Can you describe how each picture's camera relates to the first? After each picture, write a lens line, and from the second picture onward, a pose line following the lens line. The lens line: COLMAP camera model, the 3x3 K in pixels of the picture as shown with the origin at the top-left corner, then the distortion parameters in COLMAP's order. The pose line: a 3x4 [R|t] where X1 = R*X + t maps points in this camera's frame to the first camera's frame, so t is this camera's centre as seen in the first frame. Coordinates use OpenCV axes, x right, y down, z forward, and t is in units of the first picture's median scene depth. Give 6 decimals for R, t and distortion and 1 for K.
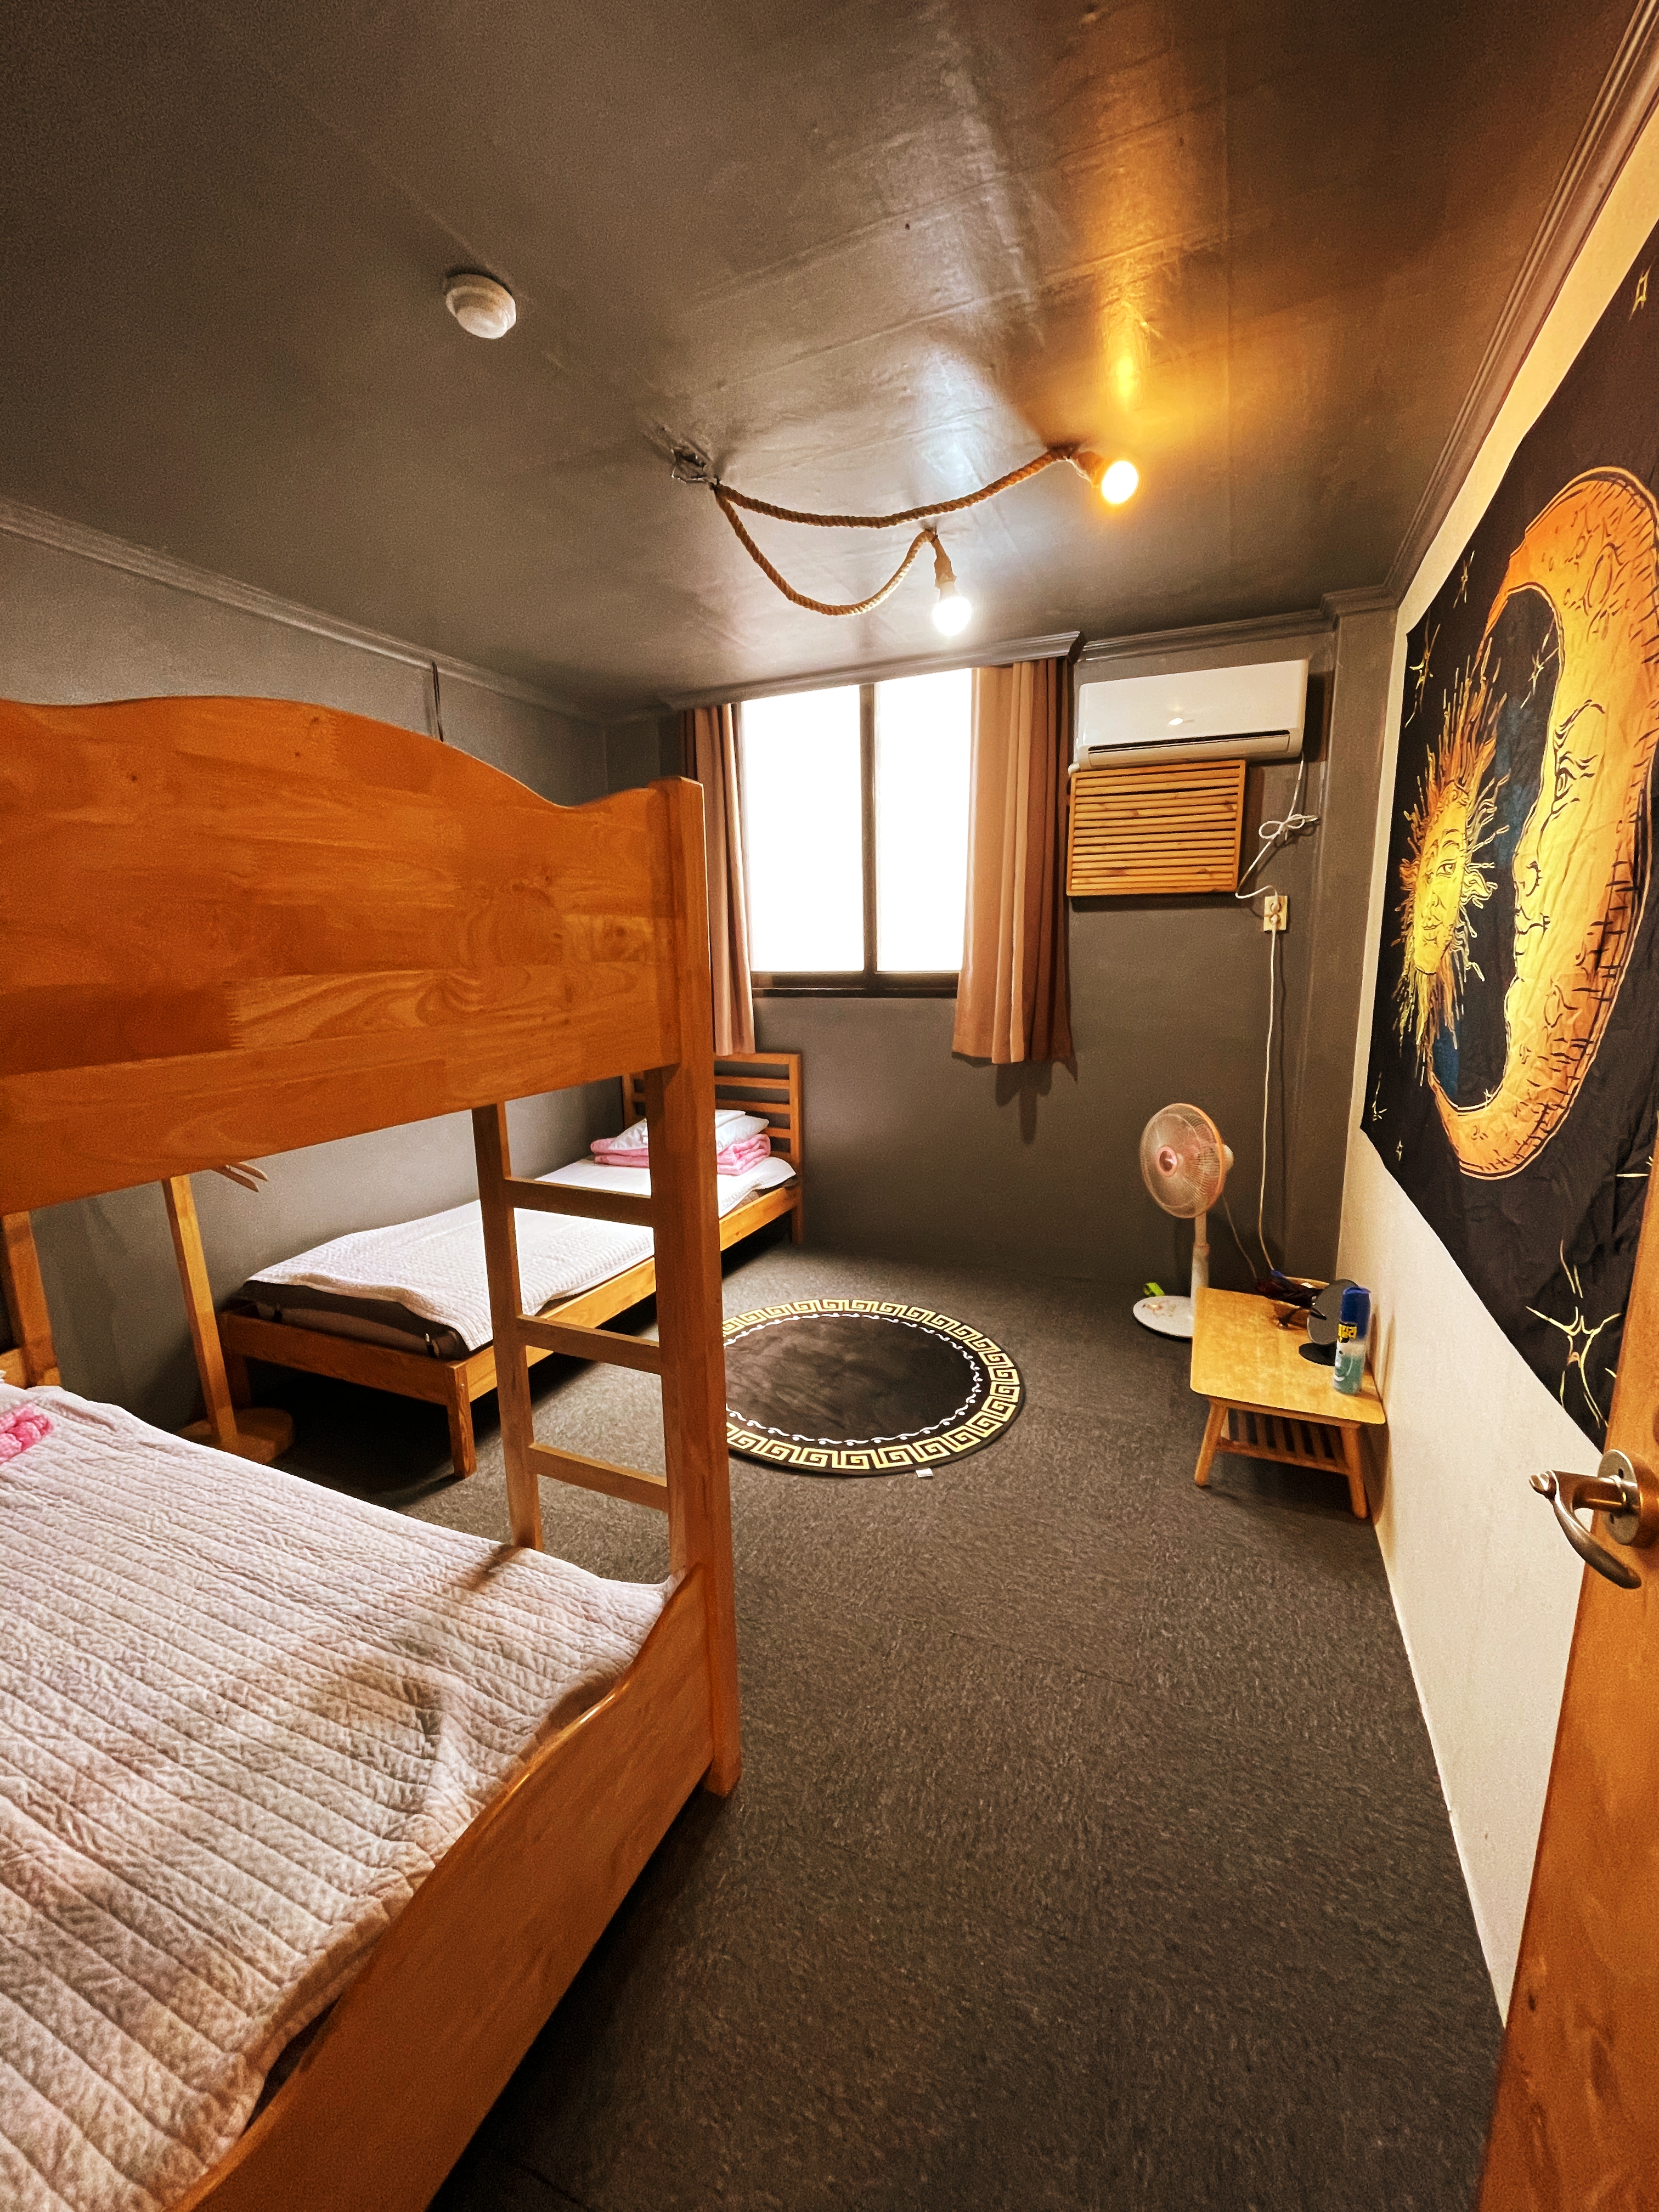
lens RADIAL K [[888.0, 0, 830.7], [0, 888.0, 1114.0], [0, 0, 1]] dist [0.000454, 0.000005]
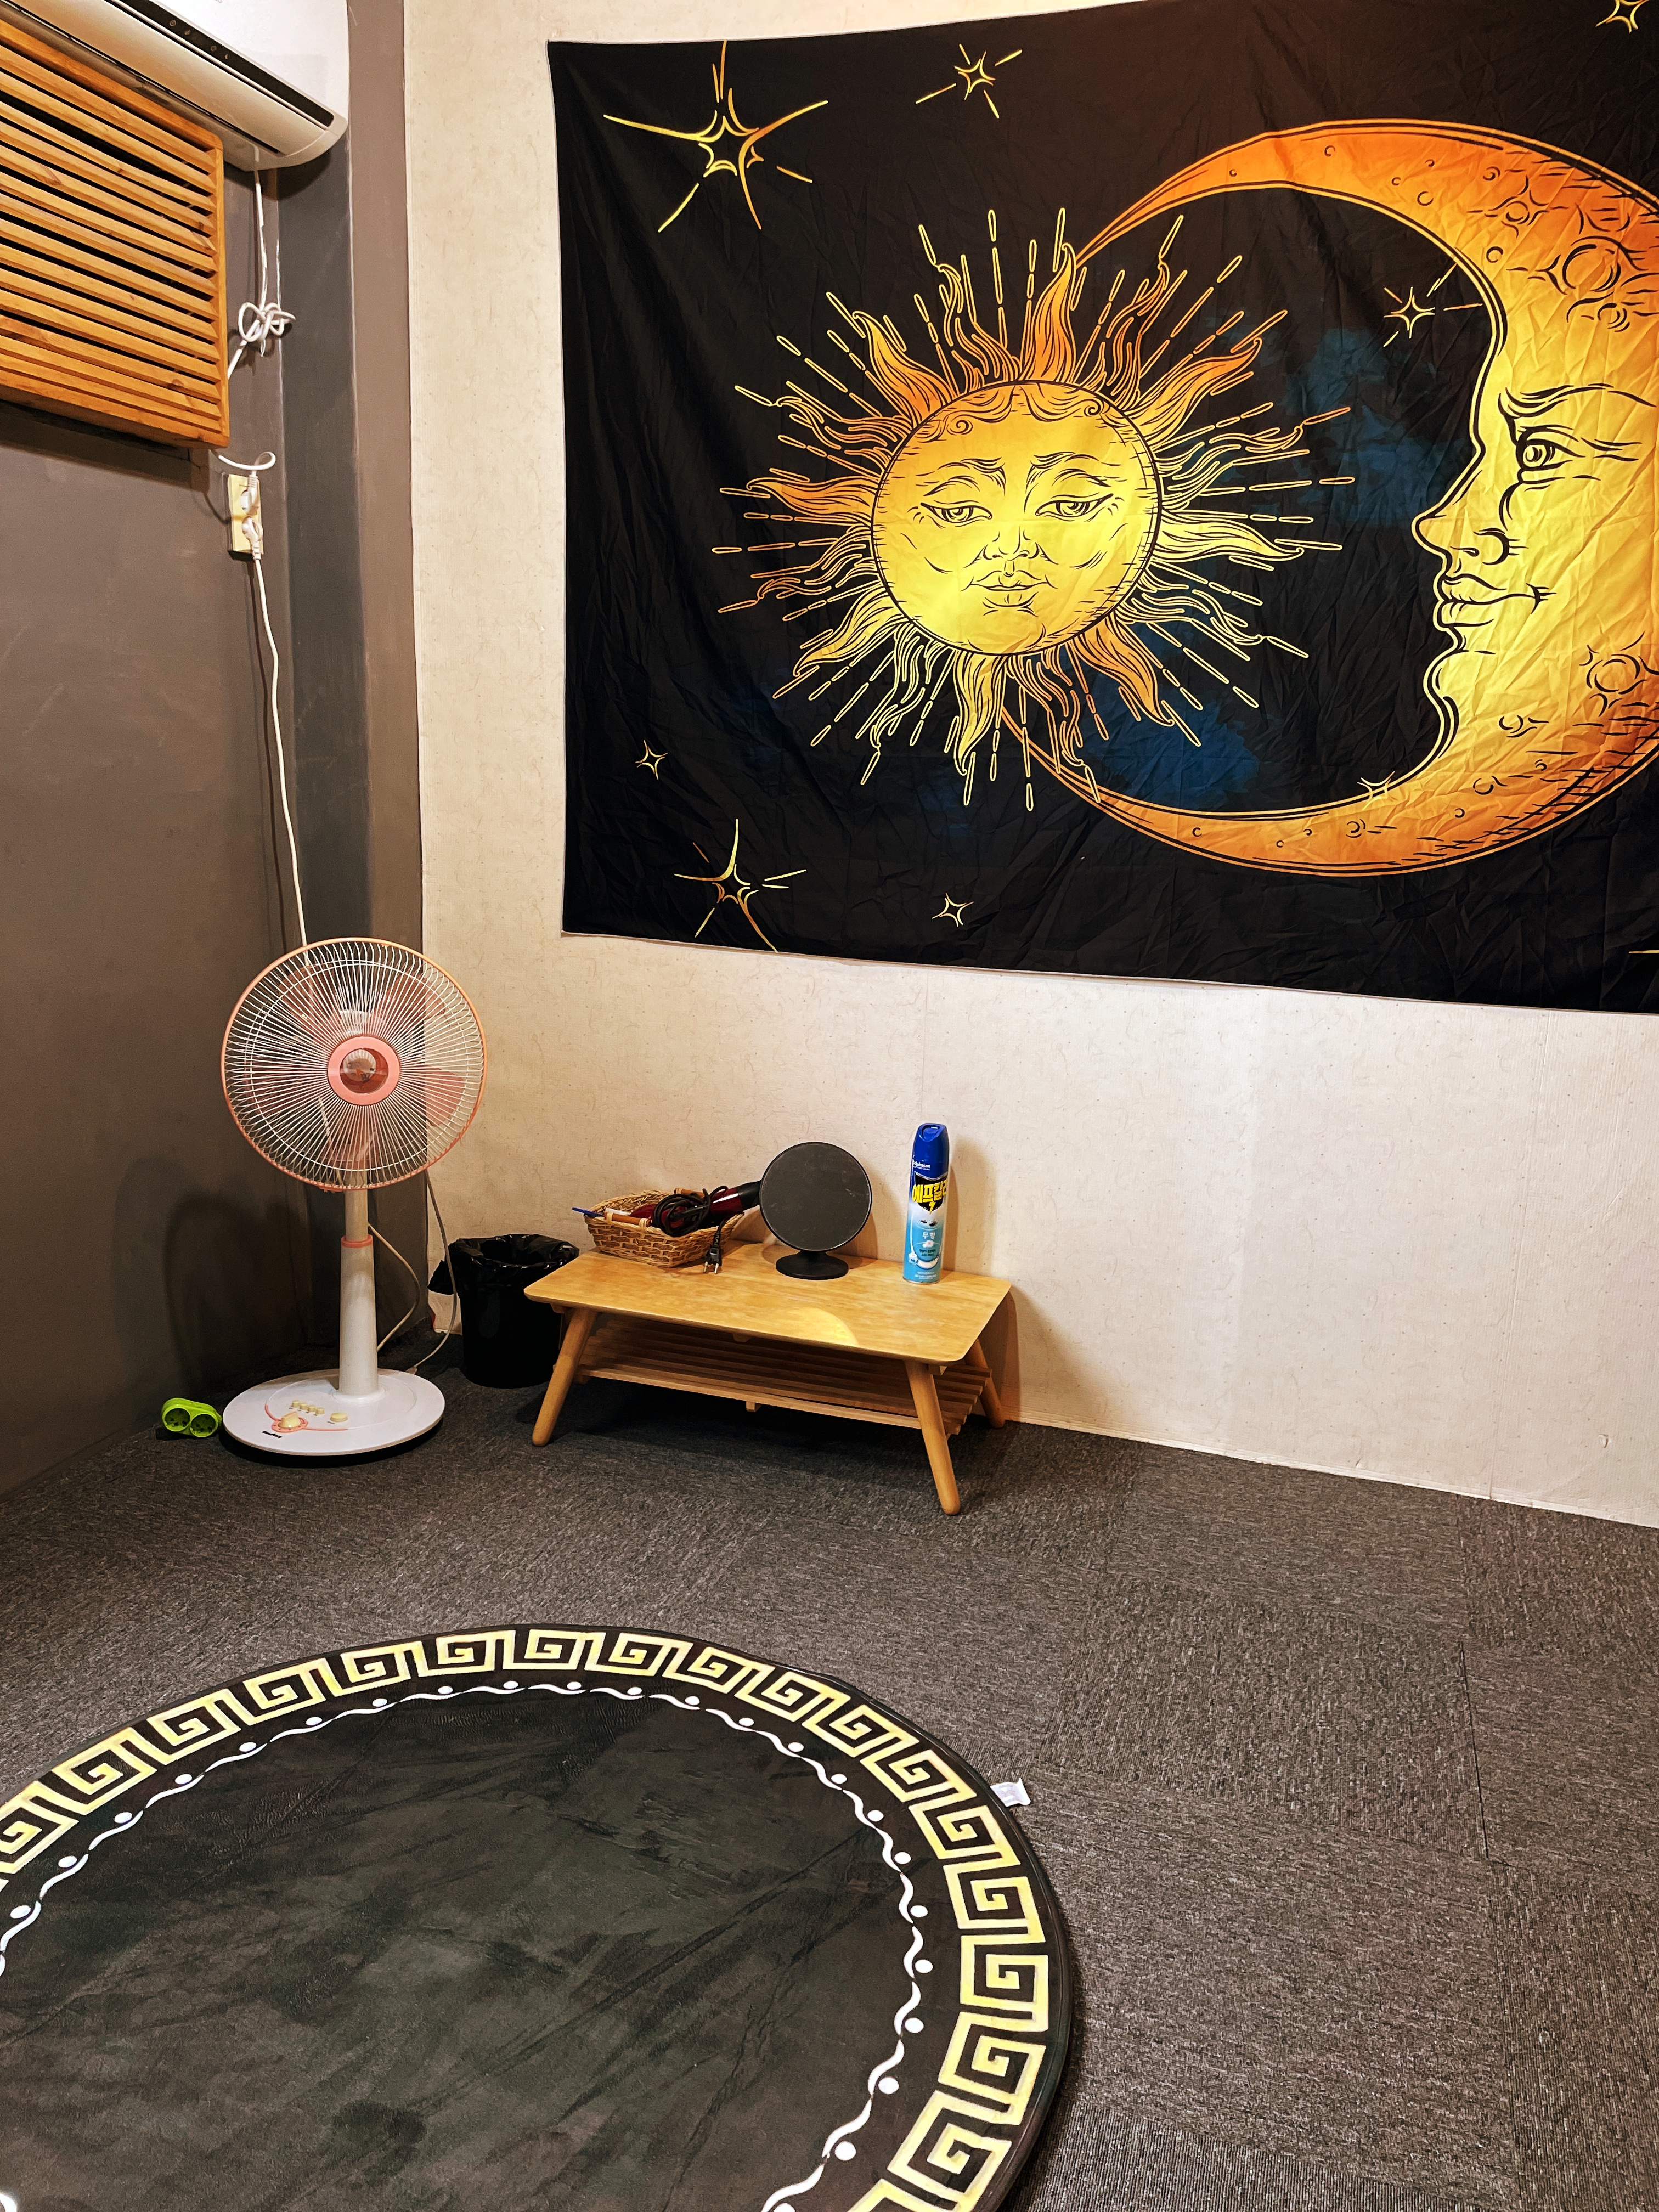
lens RADIAL K [[1684.1, 0, 842.4], [0, 1684.1, 1103.5], [0, 0, 1]] dist [0.007084, 0.000938]
pose [[-0.106479, -0.197819, 0.974438, -0.574005], [0.147211, 0.966073, 0.212207, -0.090361], [-0.983357, 0.166044, -0.073746, 1.033556]]
